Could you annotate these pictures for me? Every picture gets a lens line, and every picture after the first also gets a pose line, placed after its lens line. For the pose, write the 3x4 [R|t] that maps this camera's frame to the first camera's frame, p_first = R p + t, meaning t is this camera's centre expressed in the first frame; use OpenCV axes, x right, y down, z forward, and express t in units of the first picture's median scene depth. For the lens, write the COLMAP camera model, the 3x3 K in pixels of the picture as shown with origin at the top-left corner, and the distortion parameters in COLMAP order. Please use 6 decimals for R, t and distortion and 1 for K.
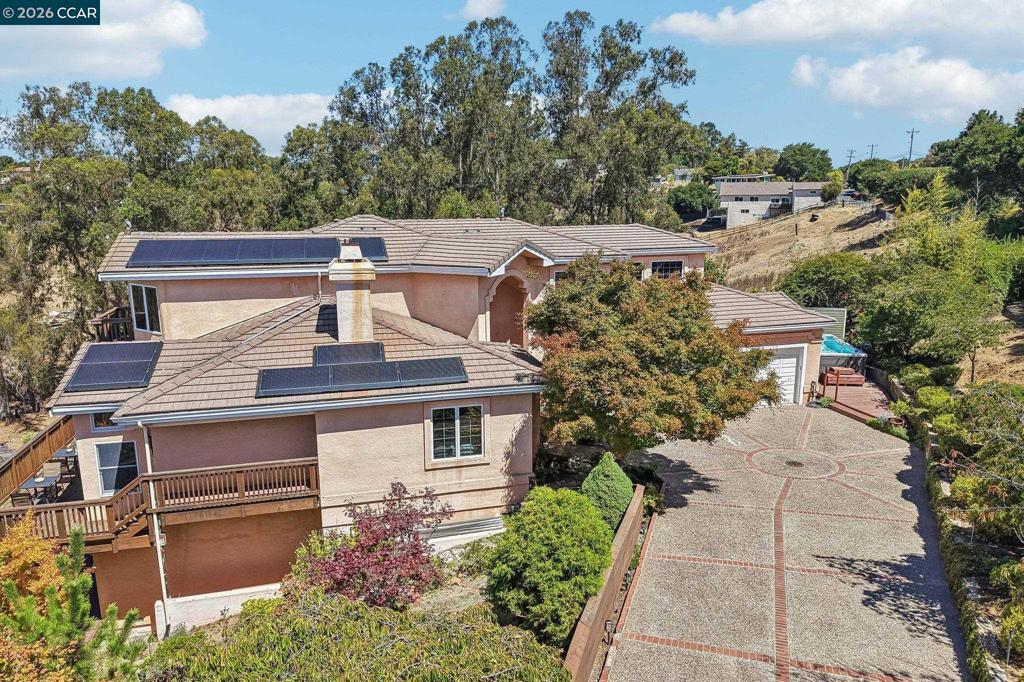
lens RADIAL K [[687.4, 0, 512.0], [0, 687.4, 341.0], [0, 0, 1]] dist [0.018650, -0.003157]
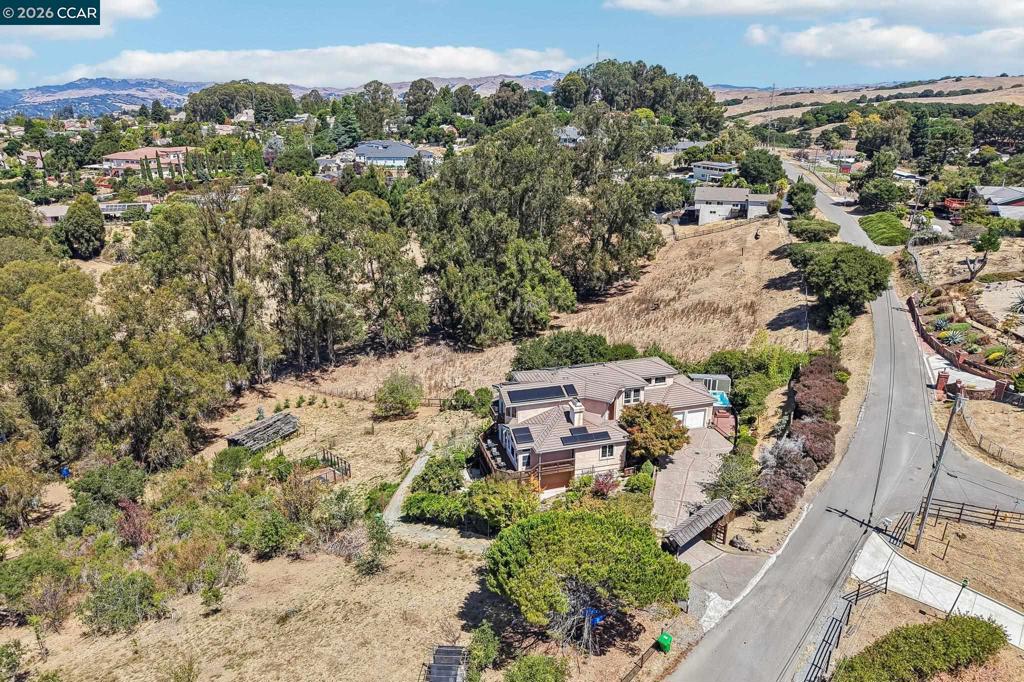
lens RADIAL K [[687.4, 0, 512.0], [0, 687.4, 341.0], [0, 0, 1]] dist [0.018650, -0.003157]
pose [[0.999531, -0.003286, 0.030446, -0.139818], [-0.000927, 0.990520, 0.137362, -0.193209], [-0.030608, -0.137326, 0.990053, -0.522532]]
